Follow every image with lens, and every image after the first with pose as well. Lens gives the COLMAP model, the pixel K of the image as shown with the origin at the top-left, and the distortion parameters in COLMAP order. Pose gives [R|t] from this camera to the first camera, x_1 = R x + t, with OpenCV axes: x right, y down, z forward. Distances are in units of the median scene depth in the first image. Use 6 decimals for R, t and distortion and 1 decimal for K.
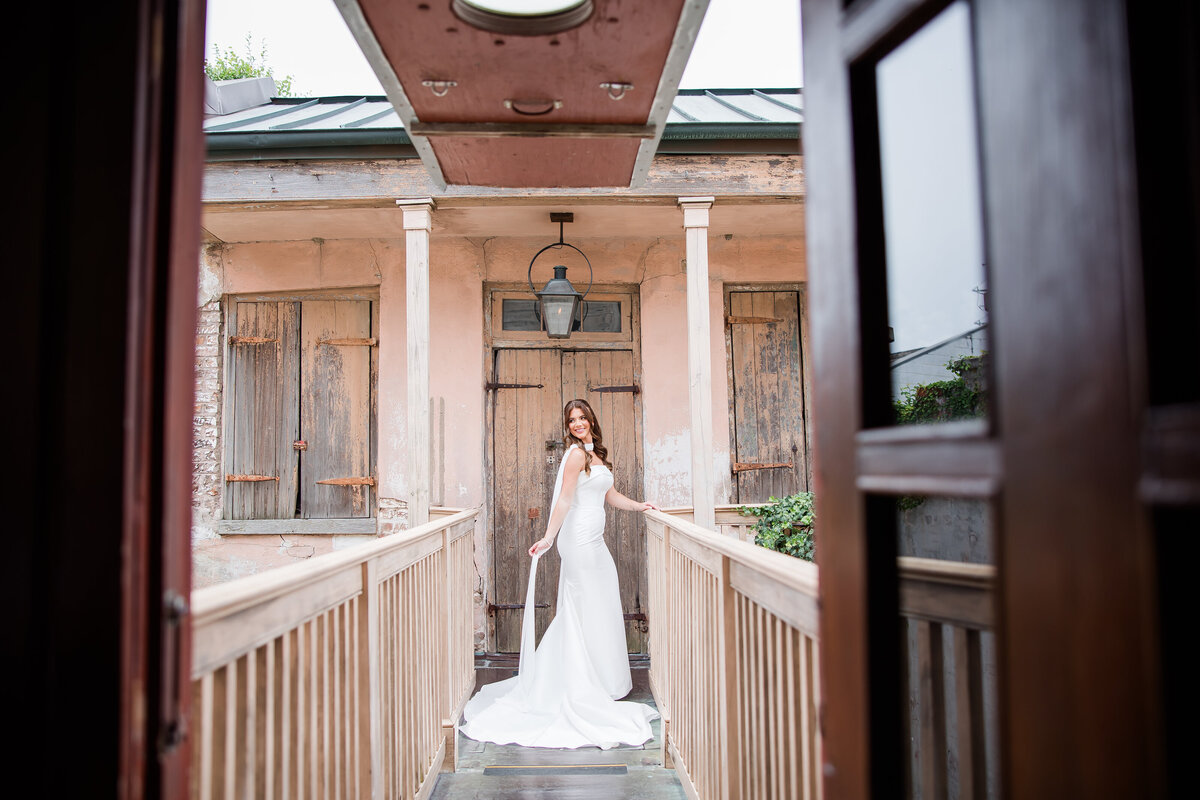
lens RADIAL K [[978.8, 0, 569.7], [0, 978.8, 379.5], [0, 0, 1]] dist [-0.100767, 0.096760]
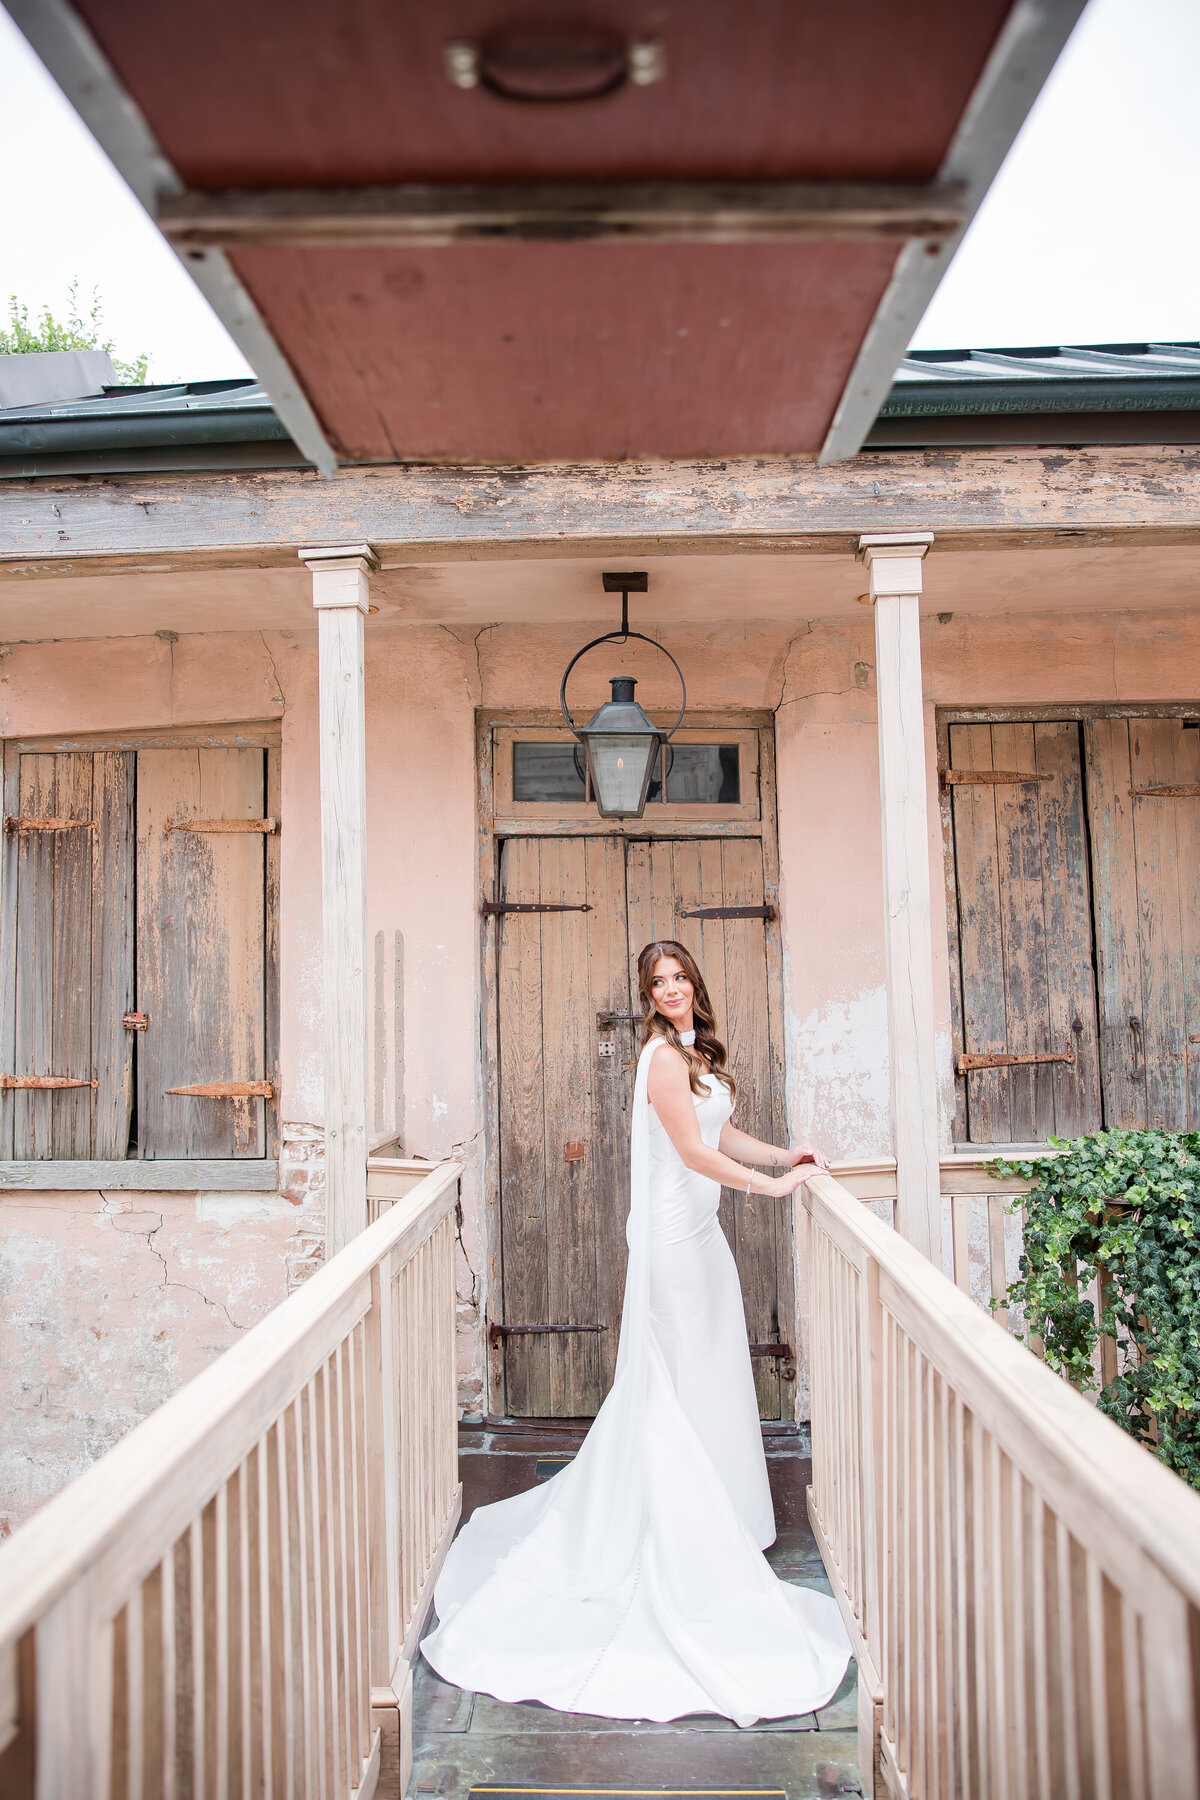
lens RADIAL K [[1468.1, 0, 558.0], [0, 1468.1, 887.9], [0, 0, 1]] dist [-0.100767, 0.096760]
pose [[0.998803, -0.006712, -0.048445, -0.007023], [0.007815, 0.999714, 0.022616, -0.022121], [0.048279, -0.022968, 0.998570, 0.219459]]
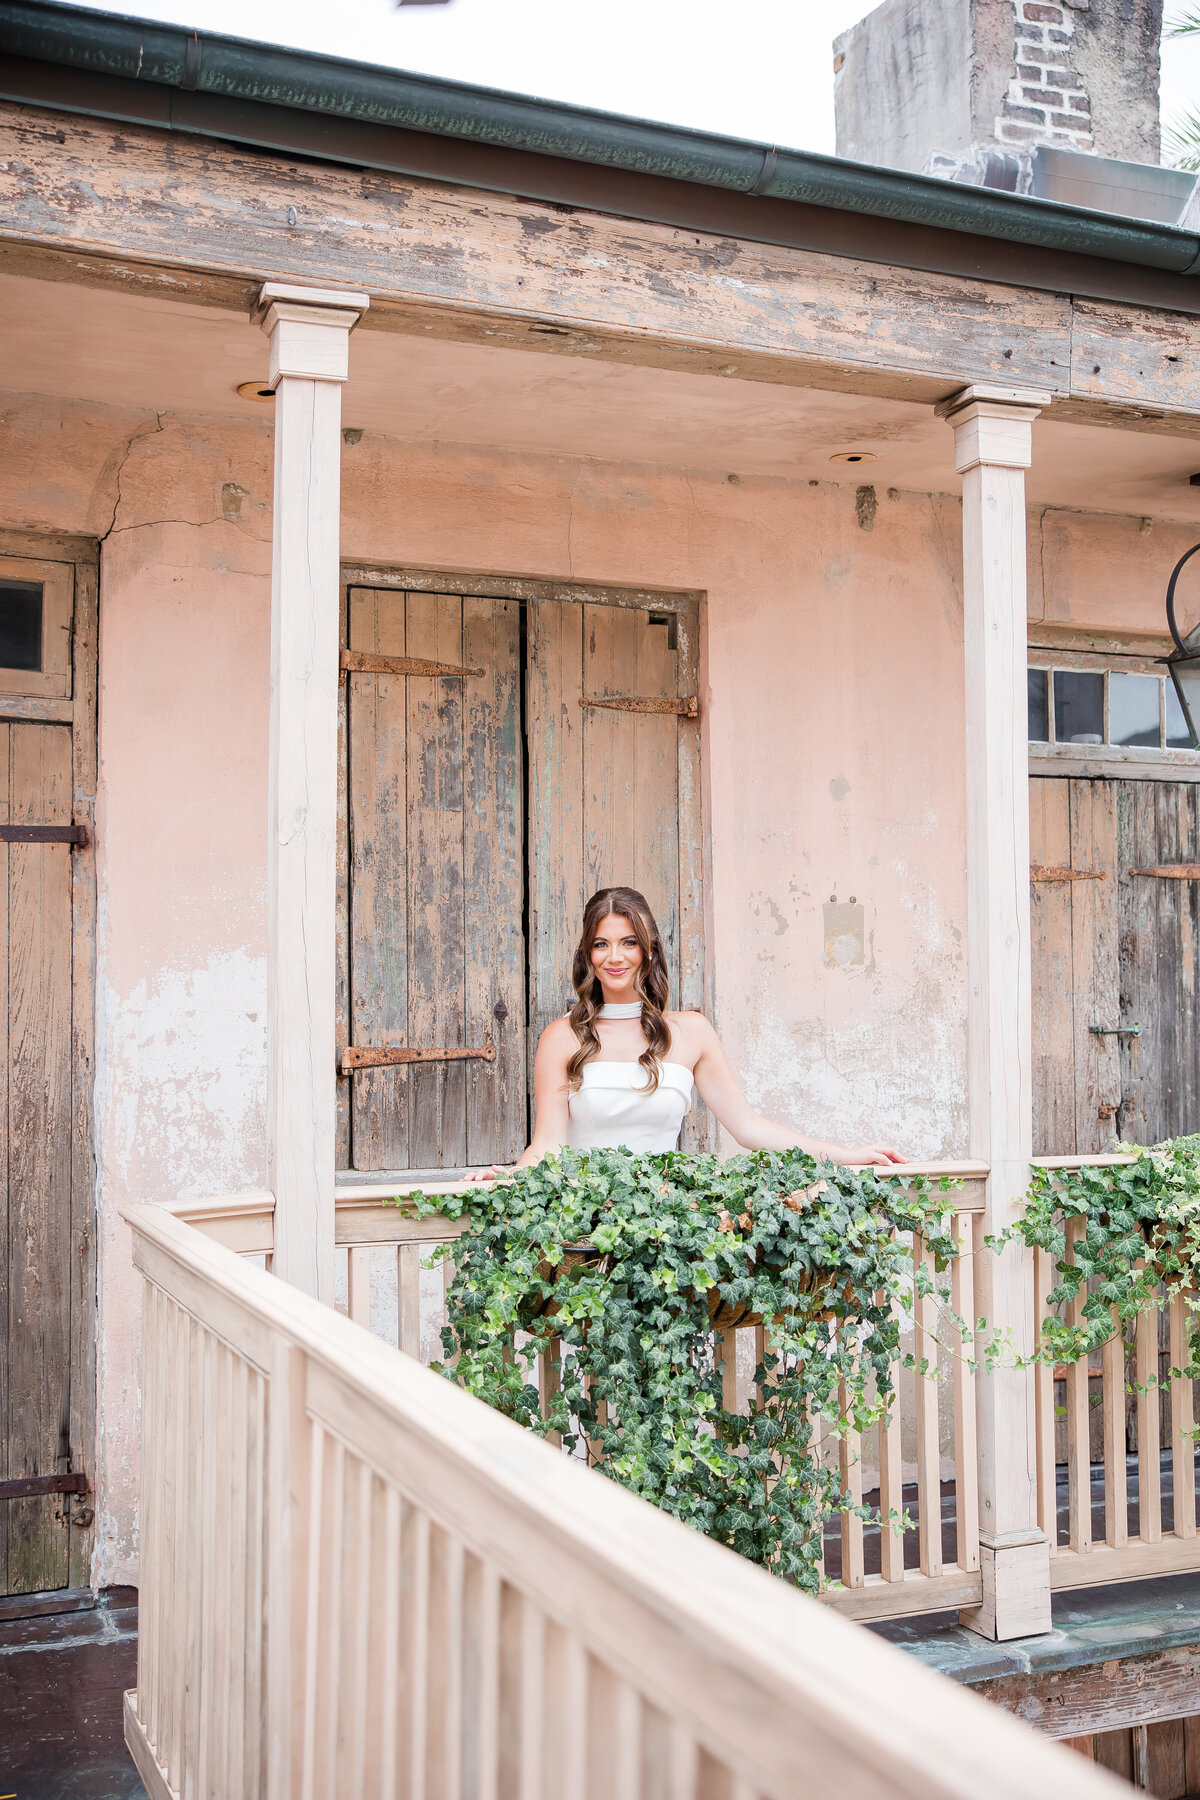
lens RADIAL K [[1923.7, 0, 603.7], [0, 1923.7, 893.5], [0, 0, 1]] dist [0.009085, 0.000000]
pose [[0.919674, 0.034949, 0.391123, -0.030137], [-0.055103, 0.997662, 0.040421, -0.007923], [-0.388796, -0.058726, 0.919450, 0.291635]]
